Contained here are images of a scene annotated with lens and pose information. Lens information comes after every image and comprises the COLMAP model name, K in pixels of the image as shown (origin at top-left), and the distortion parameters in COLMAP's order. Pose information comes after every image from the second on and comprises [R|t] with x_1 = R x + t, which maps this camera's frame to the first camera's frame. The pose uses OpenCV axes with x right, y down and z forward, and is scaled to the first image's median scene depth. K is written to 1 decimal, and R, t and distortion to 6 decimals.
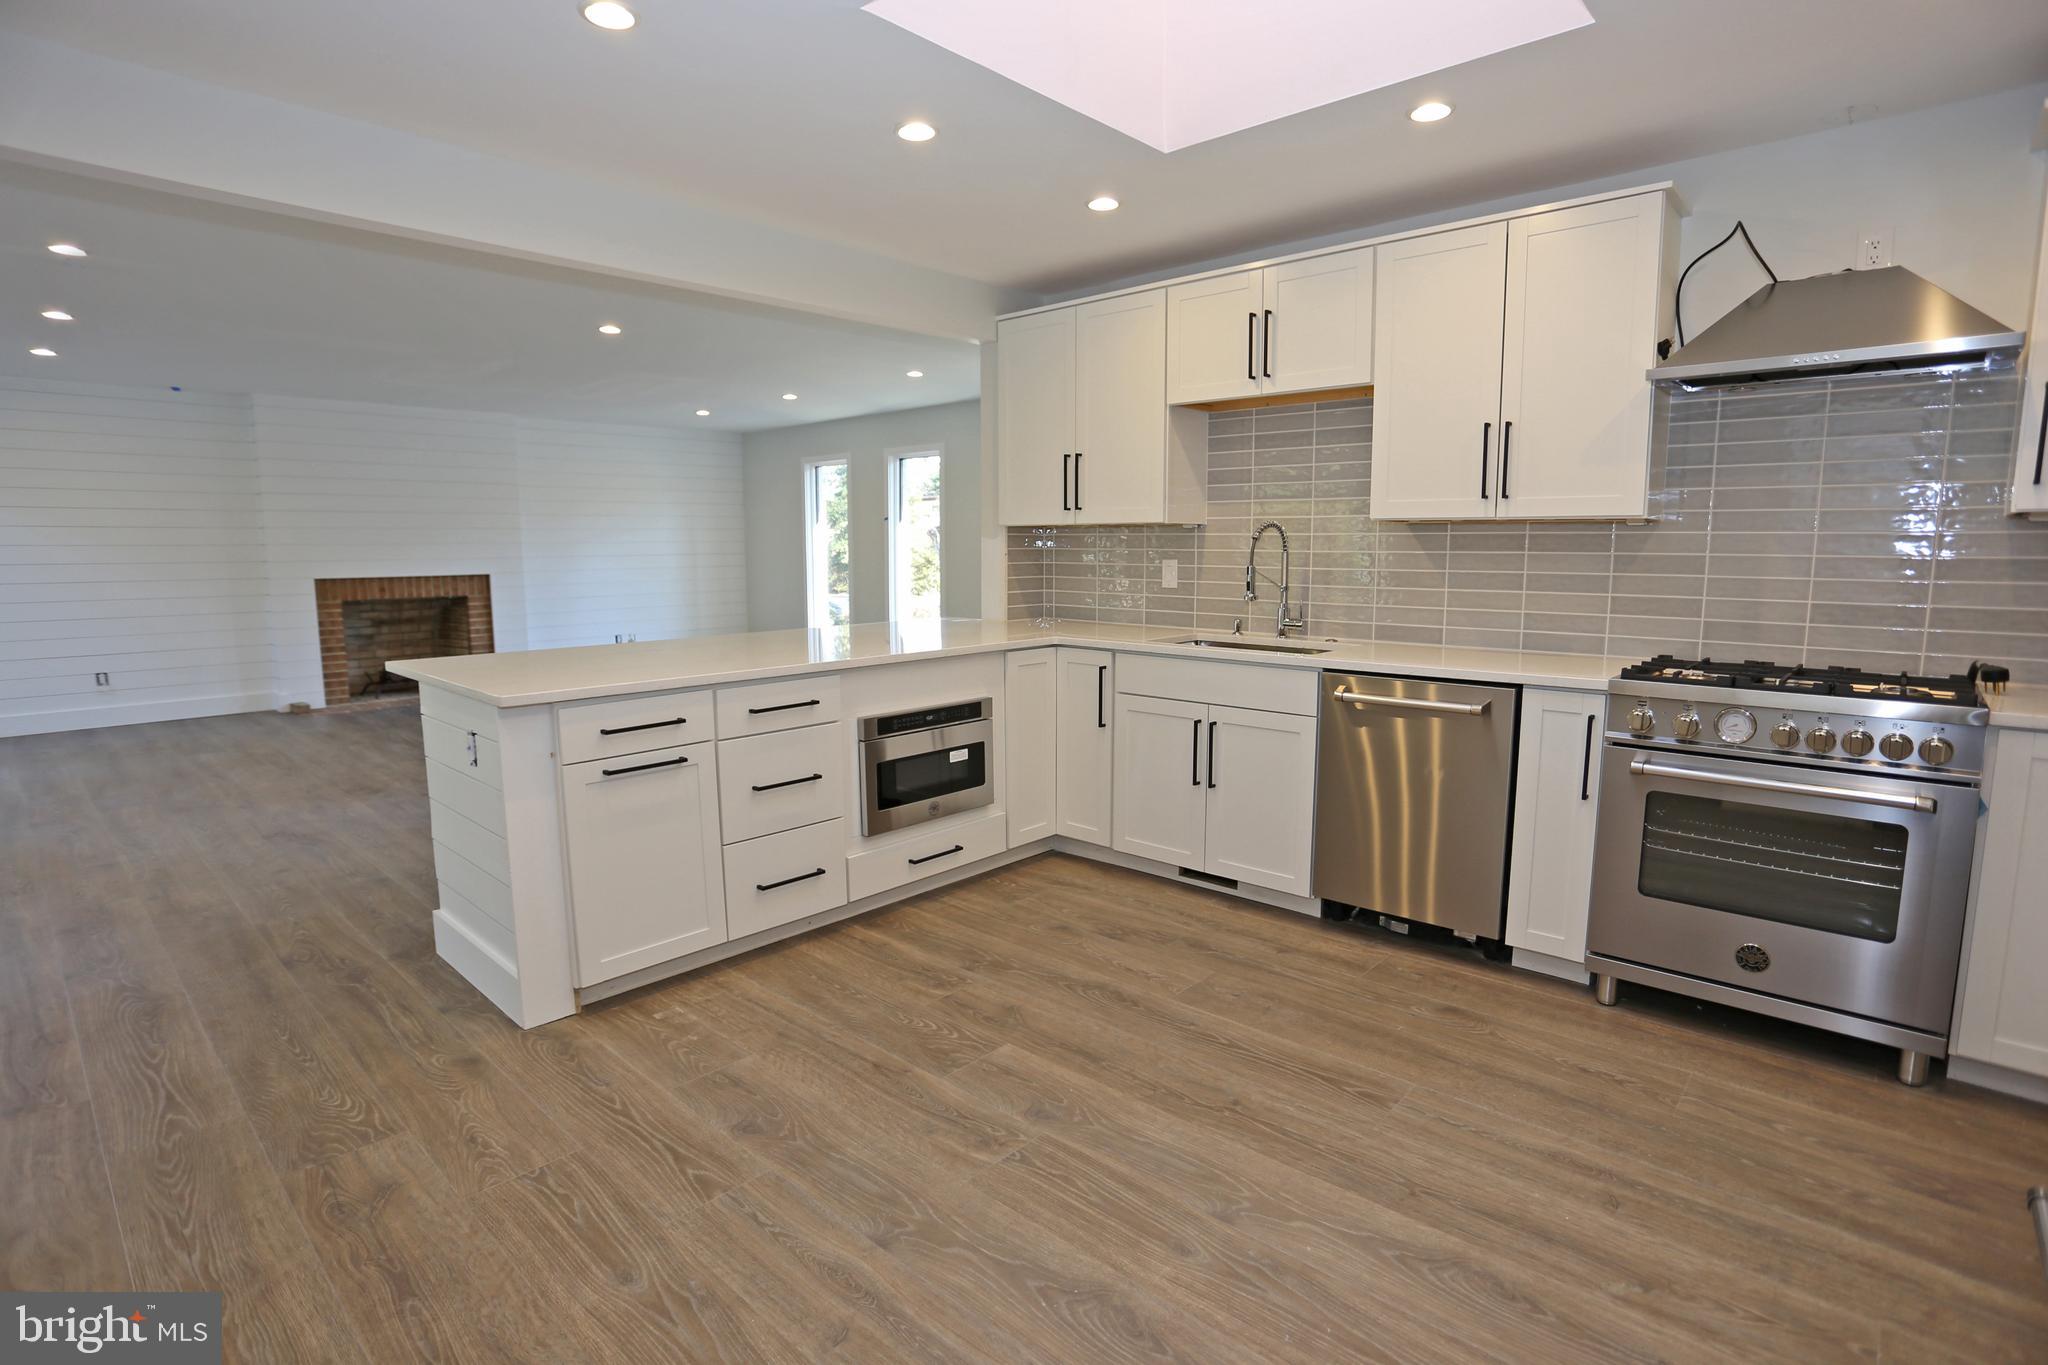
lens RADIAL K [[988.2, 0, 1029.6], [0, 988.2, 675.9], [0, 0, 1]] dist [-0.064818, 0.021088]
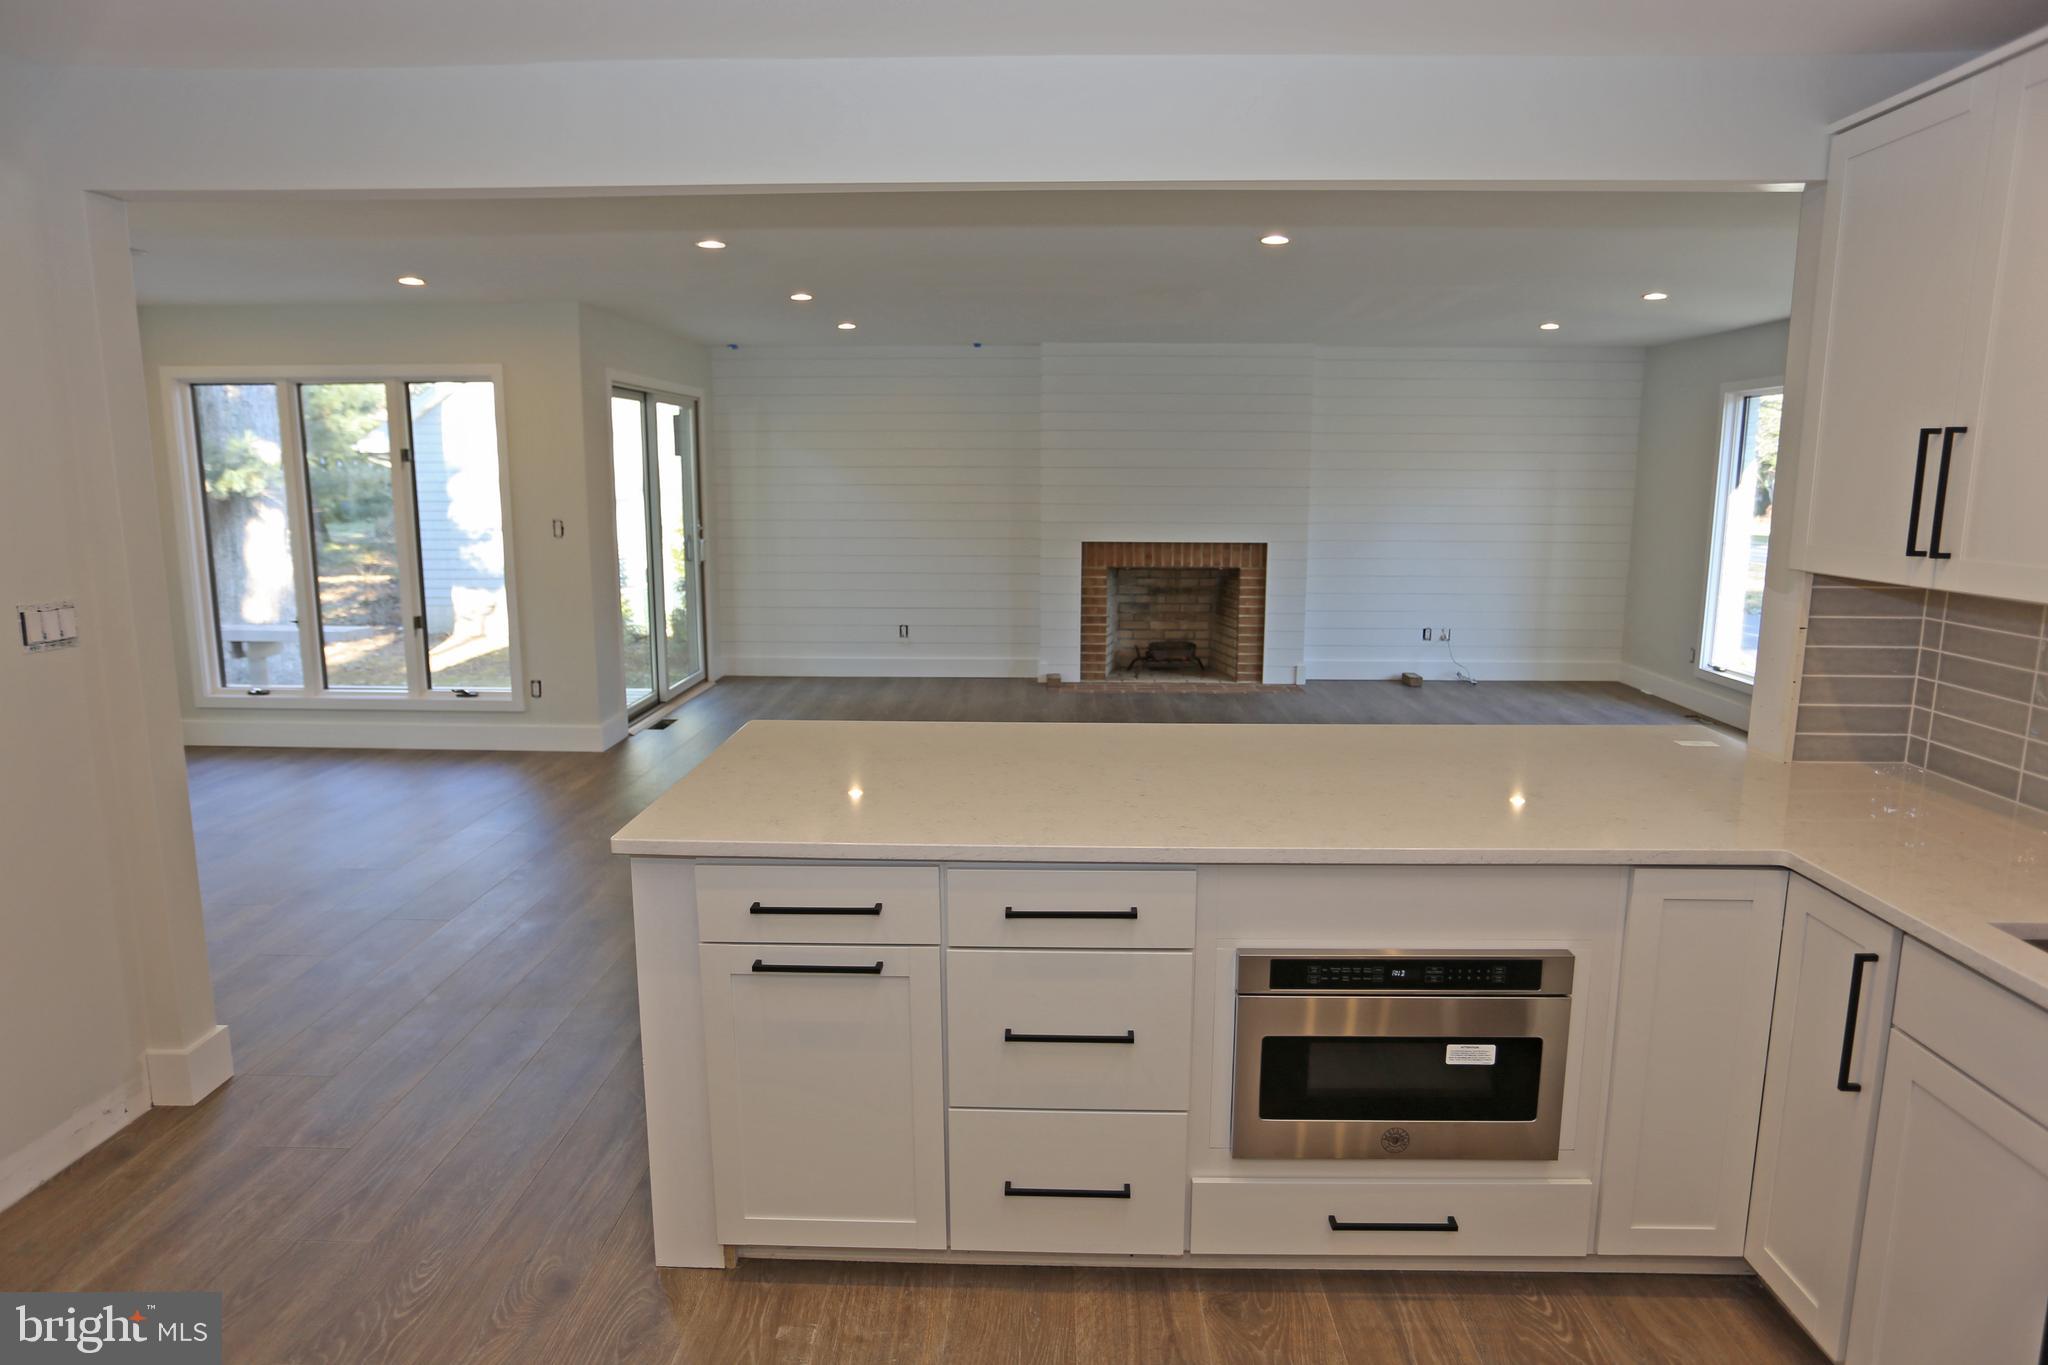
lens RADIAL K [[1214.8, 0, 1014.4], [0, 1214.8, 692.0], [0, 0, 1]] dist [-0.042595, 0.004904]
pose [[0.654808, 0.139249, -0.742857, 0.209988], [-0.104436, 0.990123, 0.093542, -0.138533], [0.748545, 0.016329, 0.662883, 0.421794]]
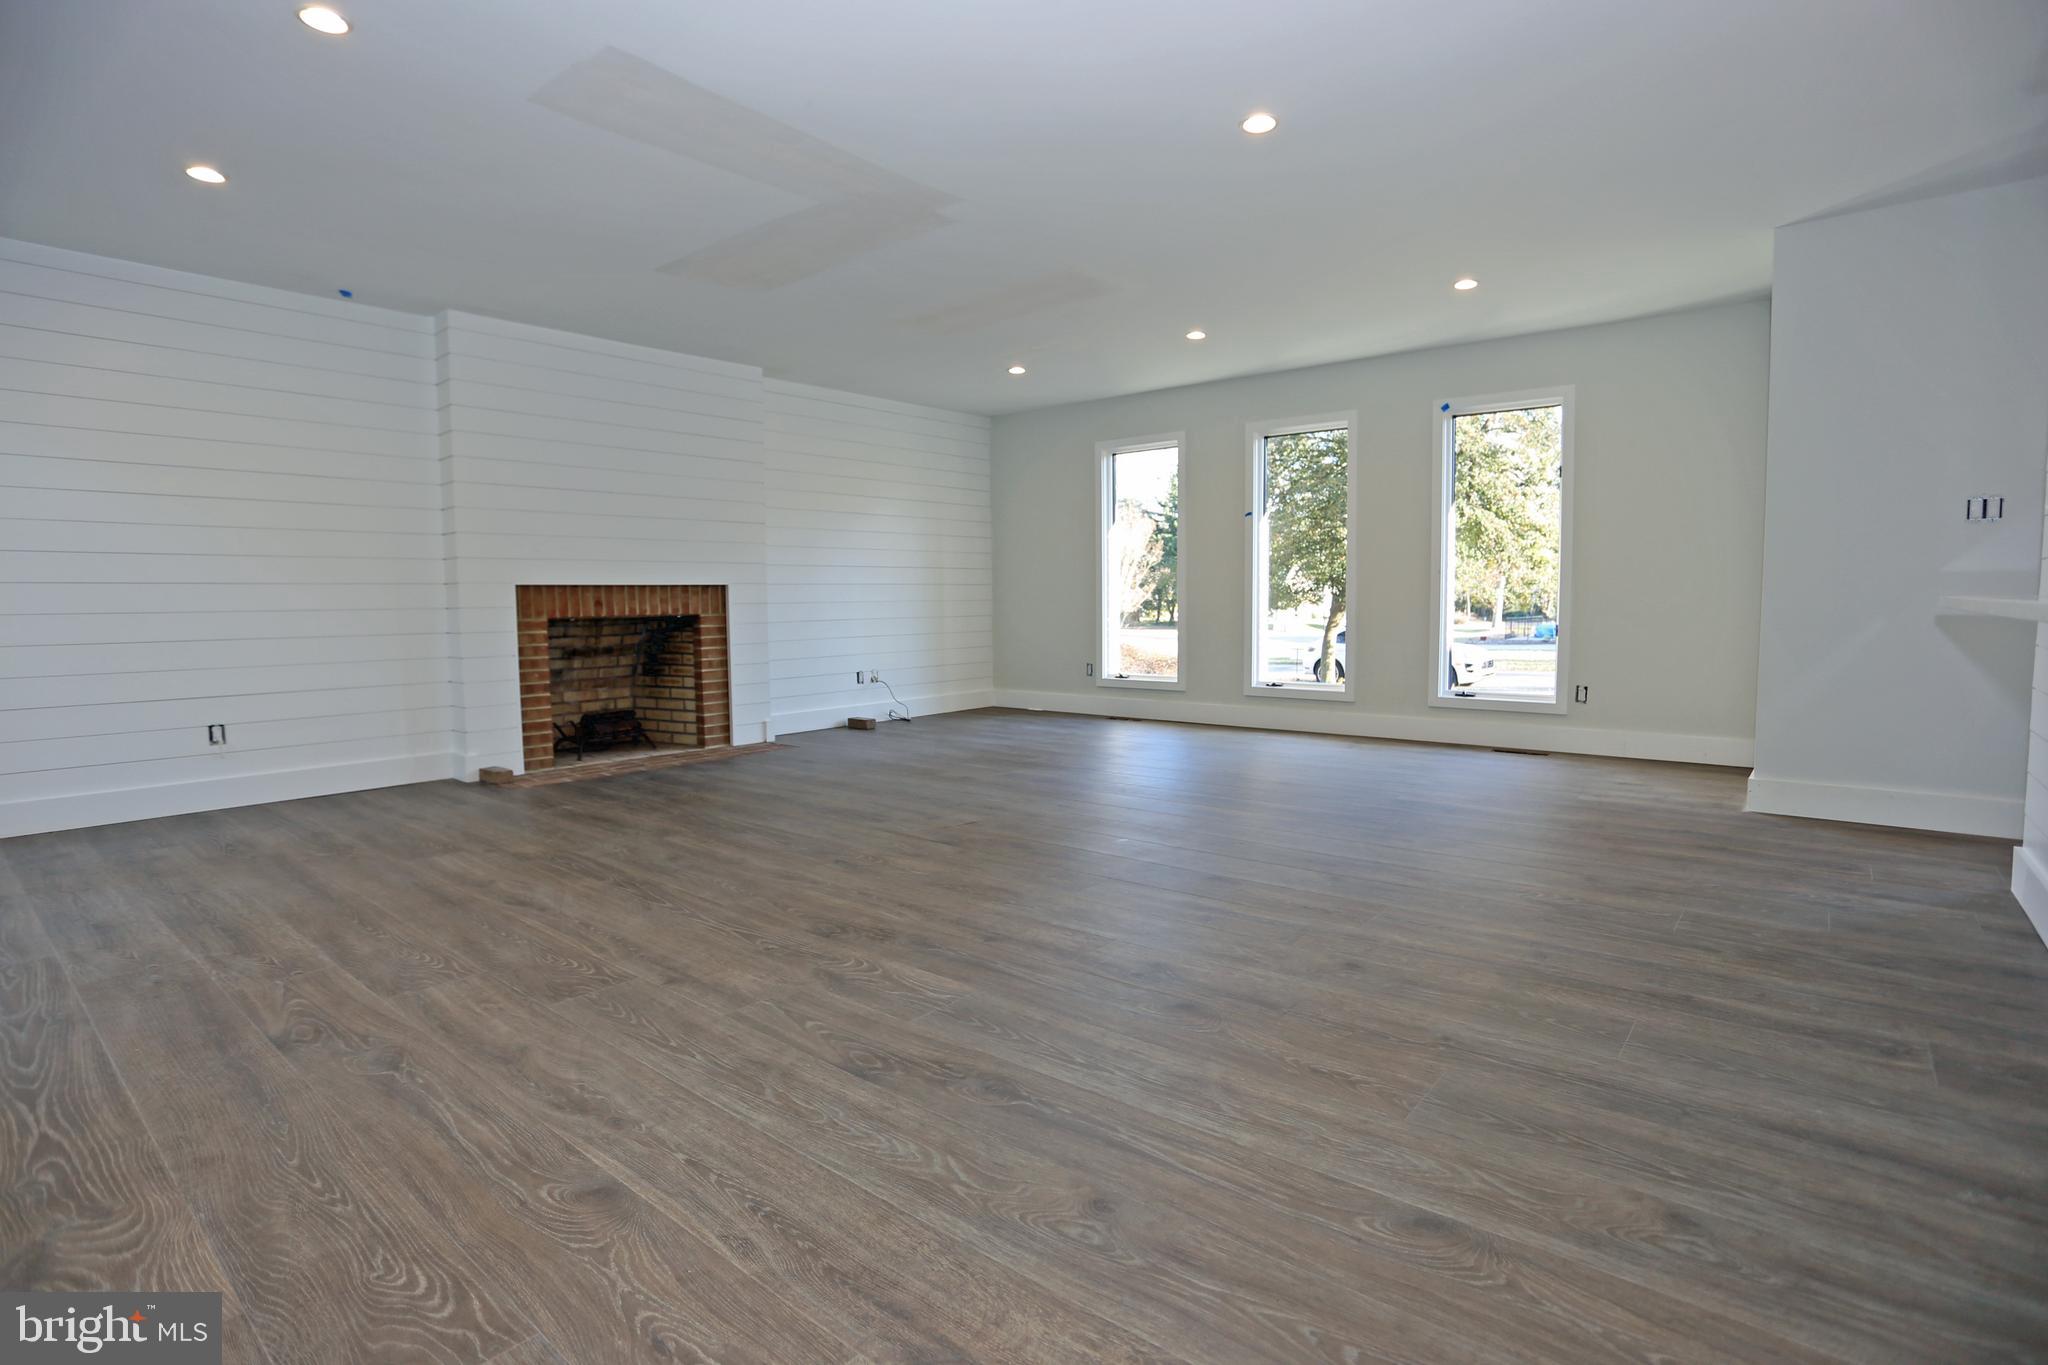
lens RADIAL K [[988.2, 0, 1010.3], [0, 988.2, 676.1], [0, 0, 1]] dist [-0.064818, 0.021088]
pose [[0.999927, -0.011626, 0.003172, -0.903287], [0.011778, 0.998513, -0.053236, 0.010053], [-0.002549, 0.053269, 0.998577, 0.711108]]
